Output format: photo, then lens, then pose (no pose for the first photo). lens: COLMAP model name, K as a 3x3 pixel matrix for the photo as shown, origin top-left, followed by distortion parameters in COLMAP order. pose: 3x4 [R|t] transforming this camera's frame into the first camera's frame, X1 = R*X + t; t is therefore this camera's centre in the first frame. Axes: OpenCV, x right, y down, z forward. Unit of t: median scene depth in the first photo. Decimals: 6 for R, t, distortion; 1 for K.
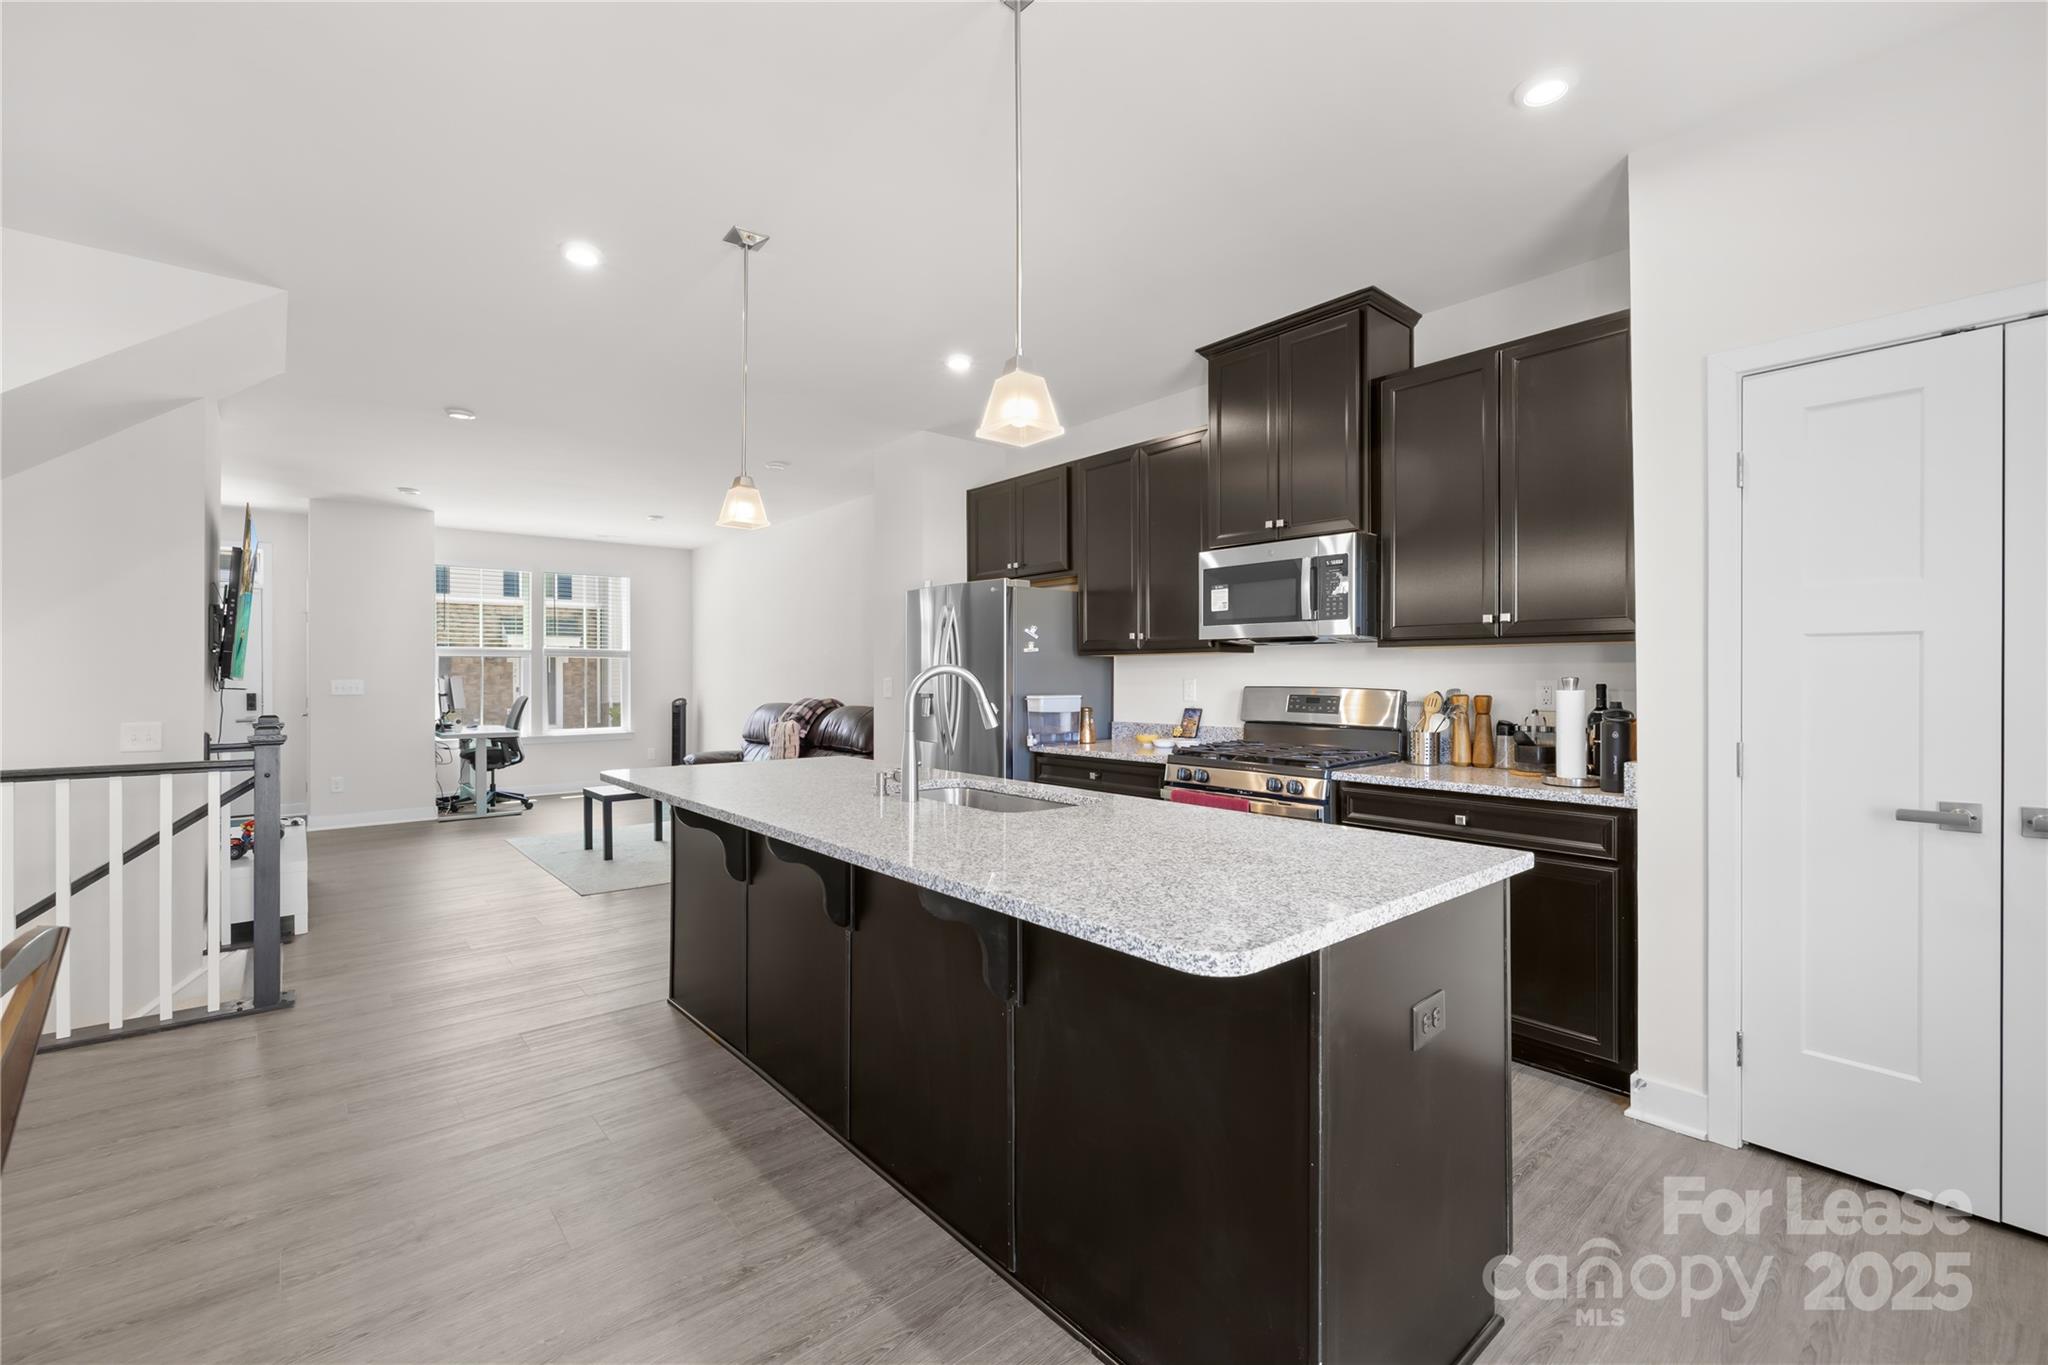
lens RADIAL K [[842.9, 0, 1024.0], [0, 842.9, 682.5], [0, 0, 1]] dist [-0.002497, -0.000150]
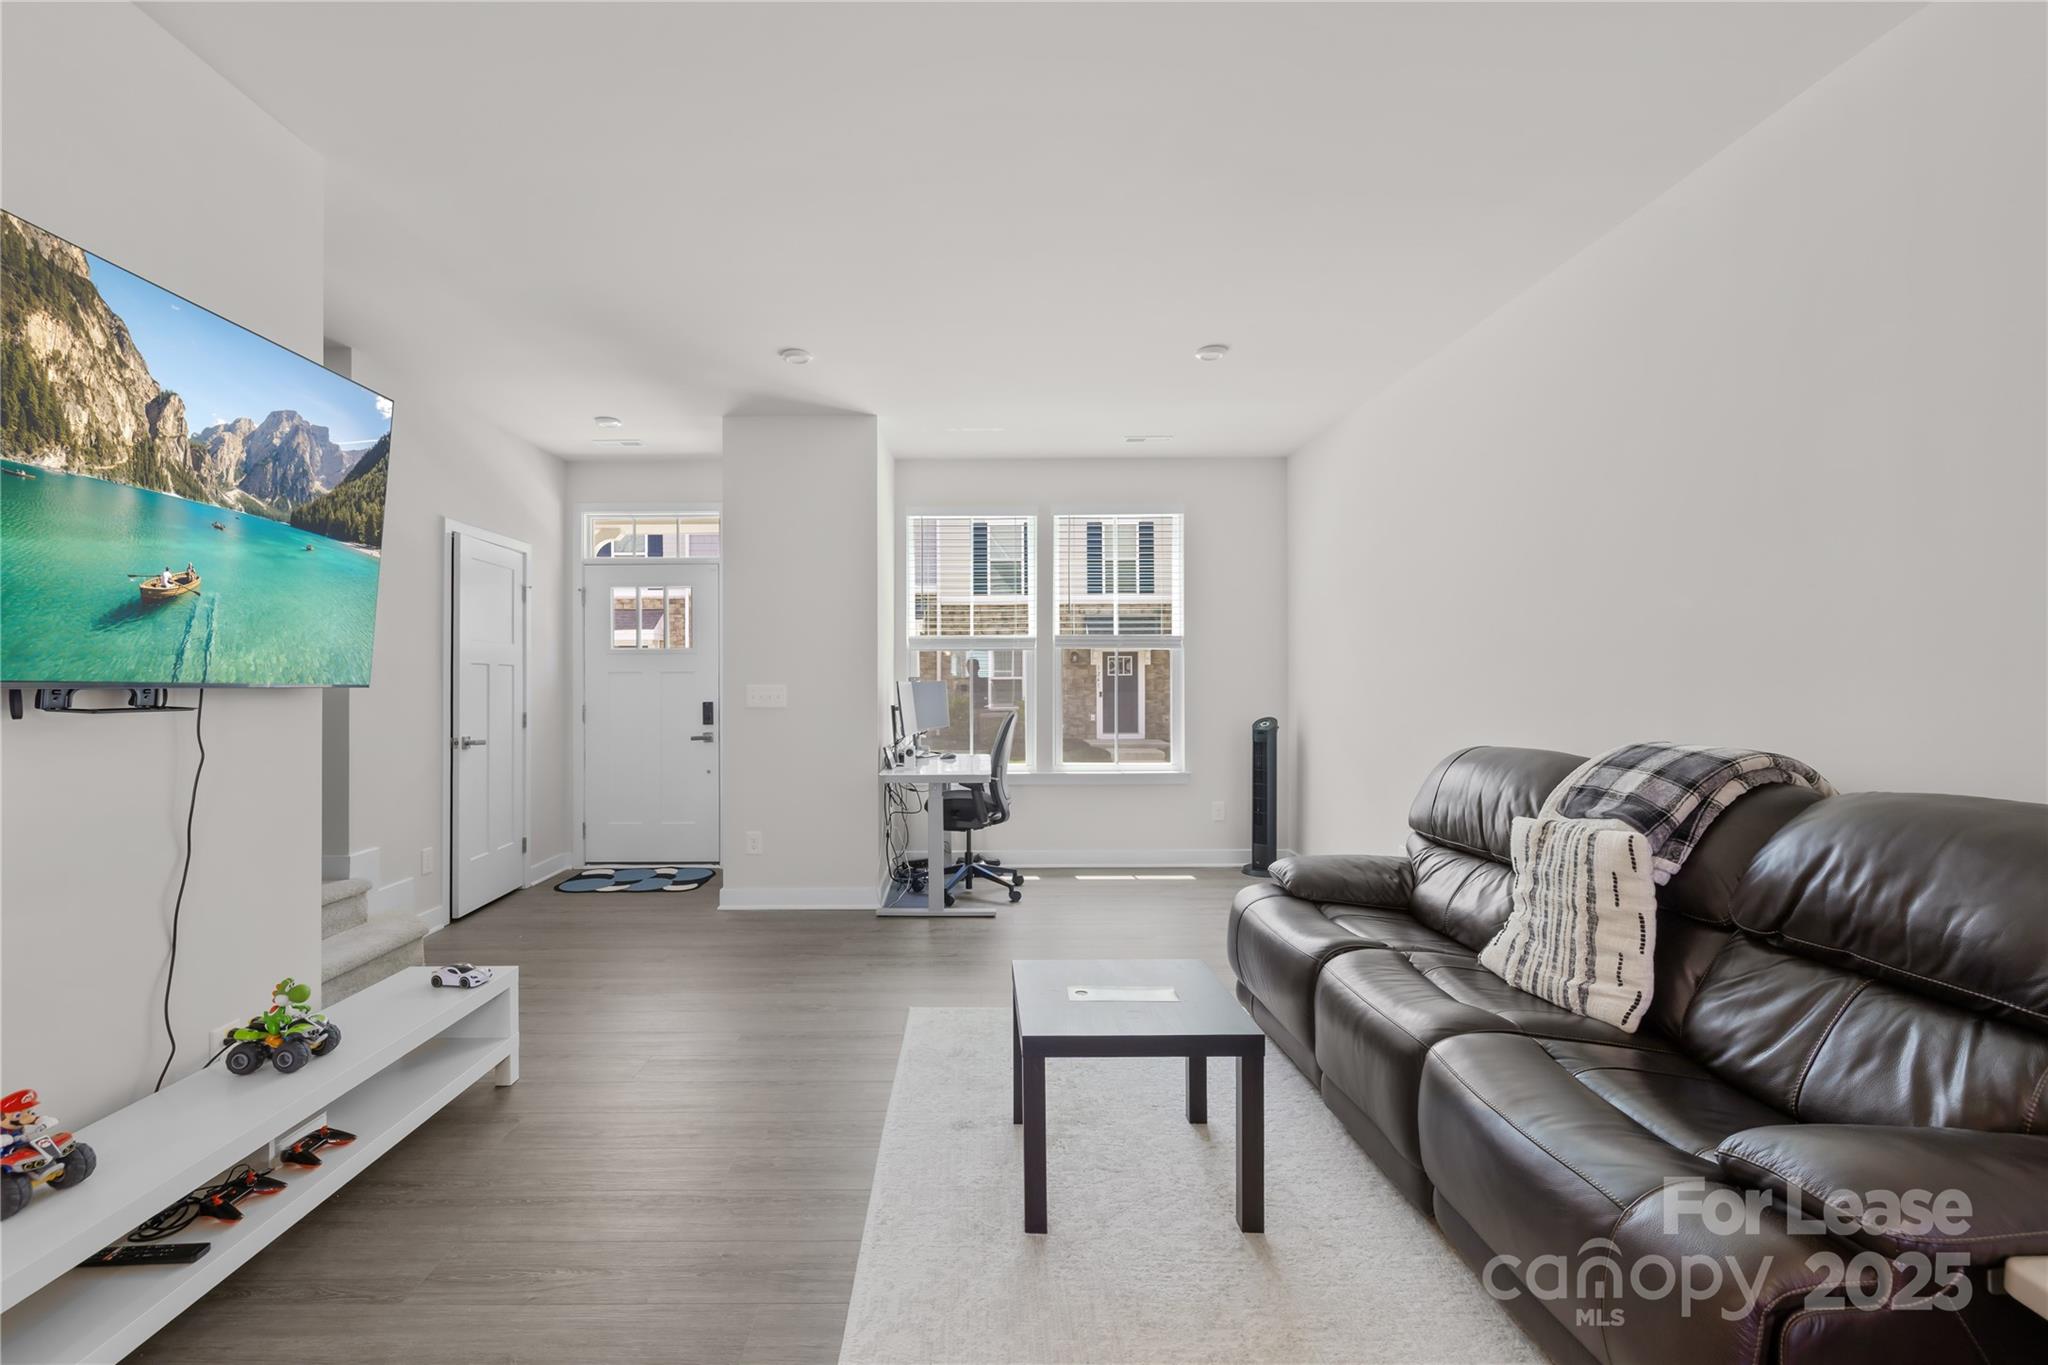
lens RADIAL K [[909.8, 0, 948.4], [0, 909.8, 682.0], [0, 0, 1]] dist [-0.001595, -0.000153]
pose [[0.743393, -0.000416, -0.668855, -0.210898], [-0.002174, 0.999993, -0.003038, -0.003104], [0.668851, 0.003713, 0.743387, 0.535711]]
